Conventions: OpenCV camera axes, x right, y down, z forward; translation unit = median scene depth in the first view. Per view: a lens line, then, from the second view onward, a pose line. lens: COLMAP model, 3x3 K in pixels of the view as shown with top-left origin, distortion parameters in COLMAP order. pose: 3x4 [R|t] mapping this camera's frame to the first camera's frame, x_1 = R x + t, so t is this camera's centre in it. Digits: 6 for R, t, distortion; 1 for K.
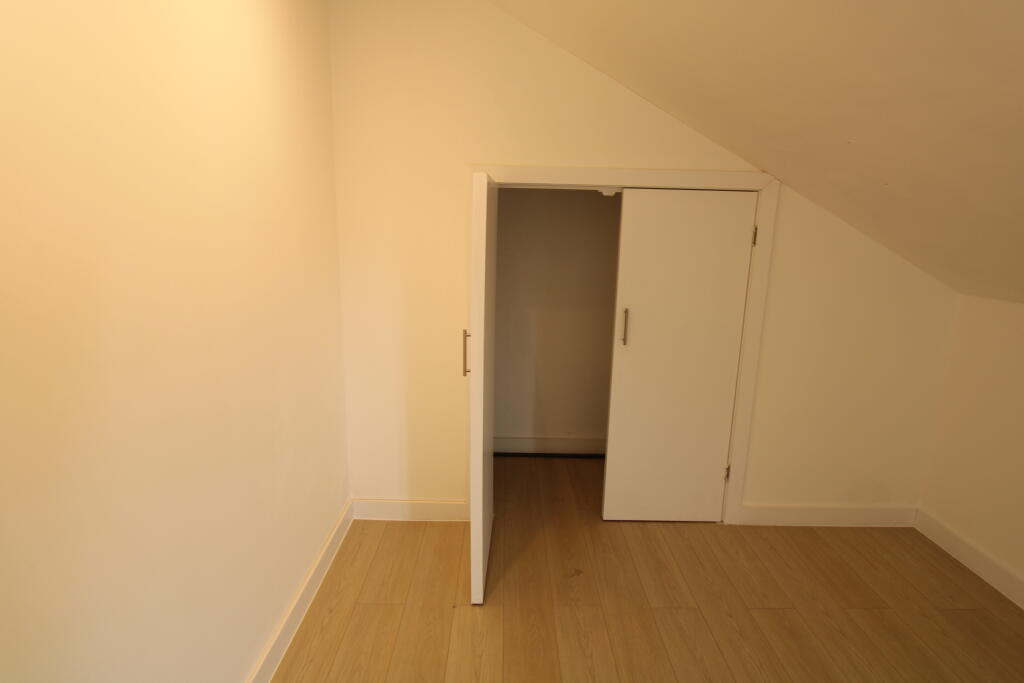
lens RADIAL K [[522.6, 0, 514.1], [0, 522.6, 324.6], [0, 0, 1]] dist [-0.013734, 0.000414]
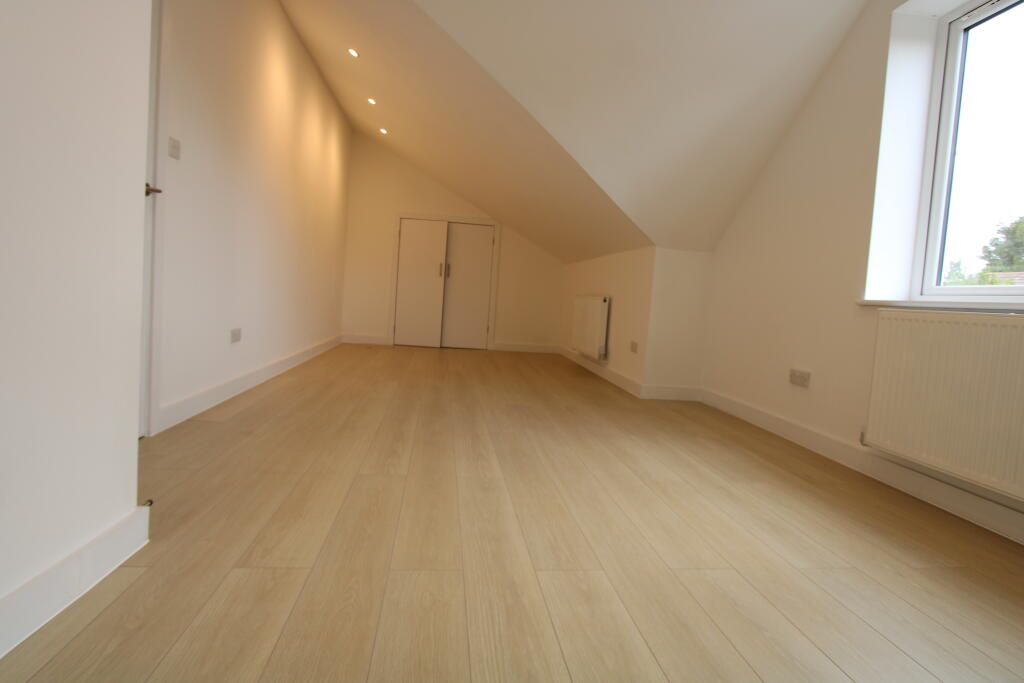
lens RADIAL K [[522.6, 0, 514.1], [0, 522.6, 324.6], [0, 0, 1]] dist [-0.013734, 0.000414]
pose [[0.991129, 0.037302, 0.127561, 0.194797], [-0.021369, 0.992043, -0.124070, 0.585039], [-0.131174, 0.120243, 0.984040, -1.642679]]
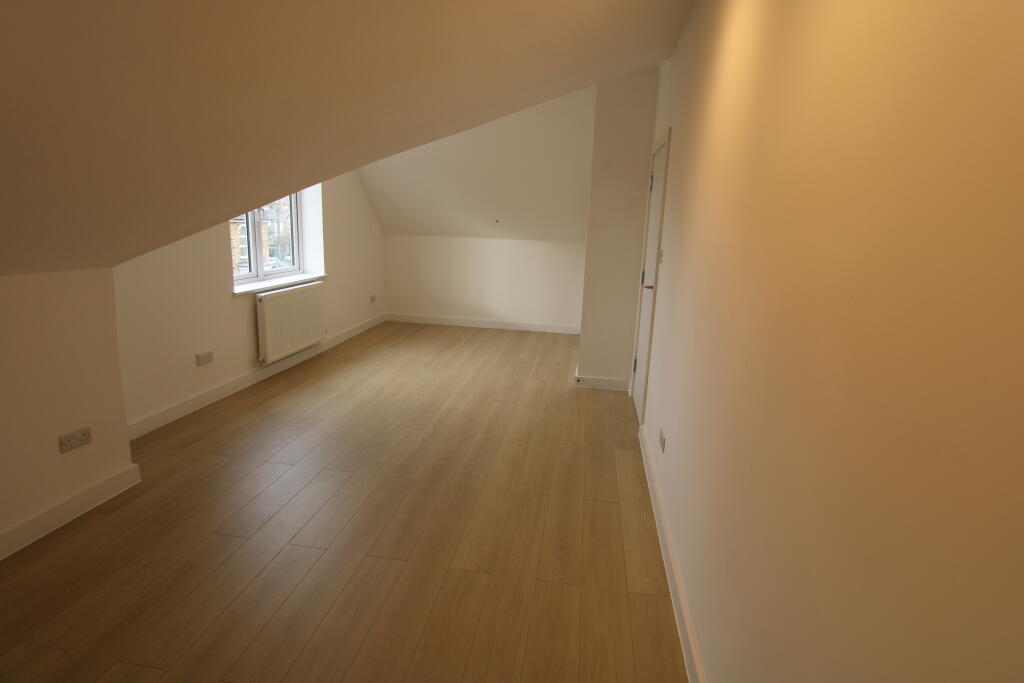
lens RADIAL K [[522.6, 0, 514.1], [0, 522.6, 324.6], [0, 0, 1]] dist [-0.013734, 0.000414]
pose [[-0.985829, -0.092246, 0.140115, -0.135126], [-0.032525, 0.924494, 0.379807, -0.156250], [-0.164571, 0.369868, -0.914393, 0.624852]]
